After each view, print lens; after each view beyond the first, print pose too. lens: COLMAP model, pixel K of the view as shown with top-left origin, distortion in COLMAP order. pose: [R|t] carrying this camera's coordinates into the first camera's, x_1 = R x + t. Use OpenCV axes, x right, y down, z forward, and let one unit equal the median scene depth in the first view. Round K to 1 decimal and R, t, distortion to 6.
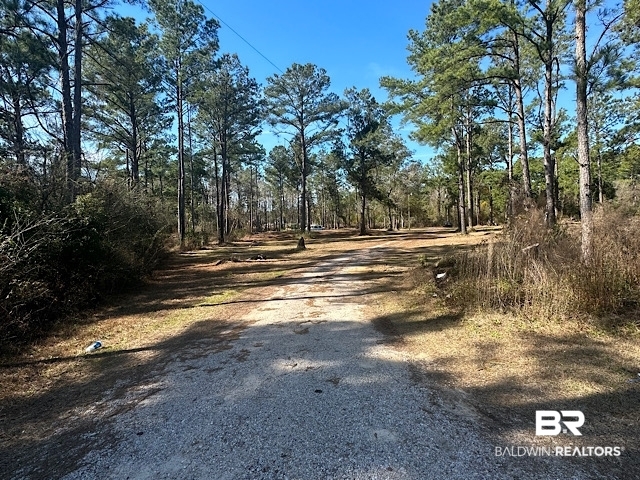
lens RADIAL K [[340.6, 0, 320.0], [0, 340.6, 240.0], [0, 0, 1]] dist [-0.002642, -0.000369]
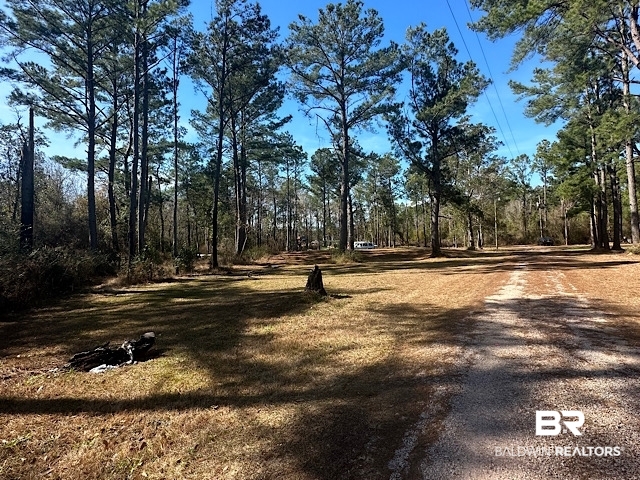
lens RADIAL K [[340.6, 0, 320.0], [0, 340.6, 240.0], [0, 0, 1]] dist [-0.002642, -0.000369]
pose [[0.987836, -0.000158, -0.155500, 0.008135], [-0.008162, 0.998568, -0.052866, -0.009895], [0.155286, 0.053492, 0.986420, 0.310522]]
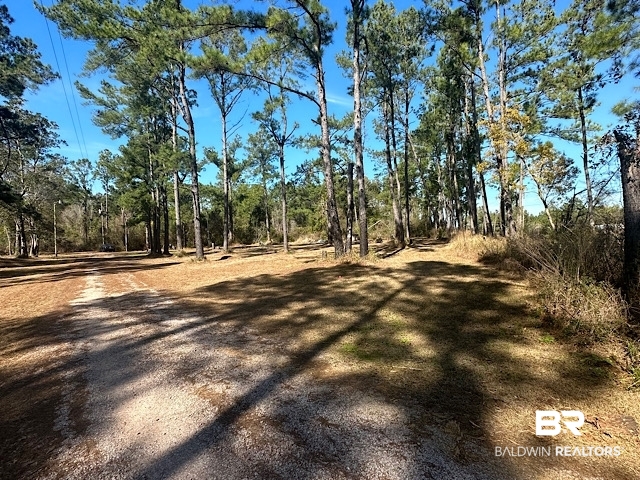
lens RADIAL K [[340.6, 0, 320.0], [0, 340.6, 240.0], [0, 0, 1]] dist [-0.002642, -0.000369]
pose [[0.544479, 0.018205, 0.838577, -0.011902], [0.044038, 0.997765, -0.050254, -0.007539], [-0.837617, 0.064292, 0.542461, 0.292901]]
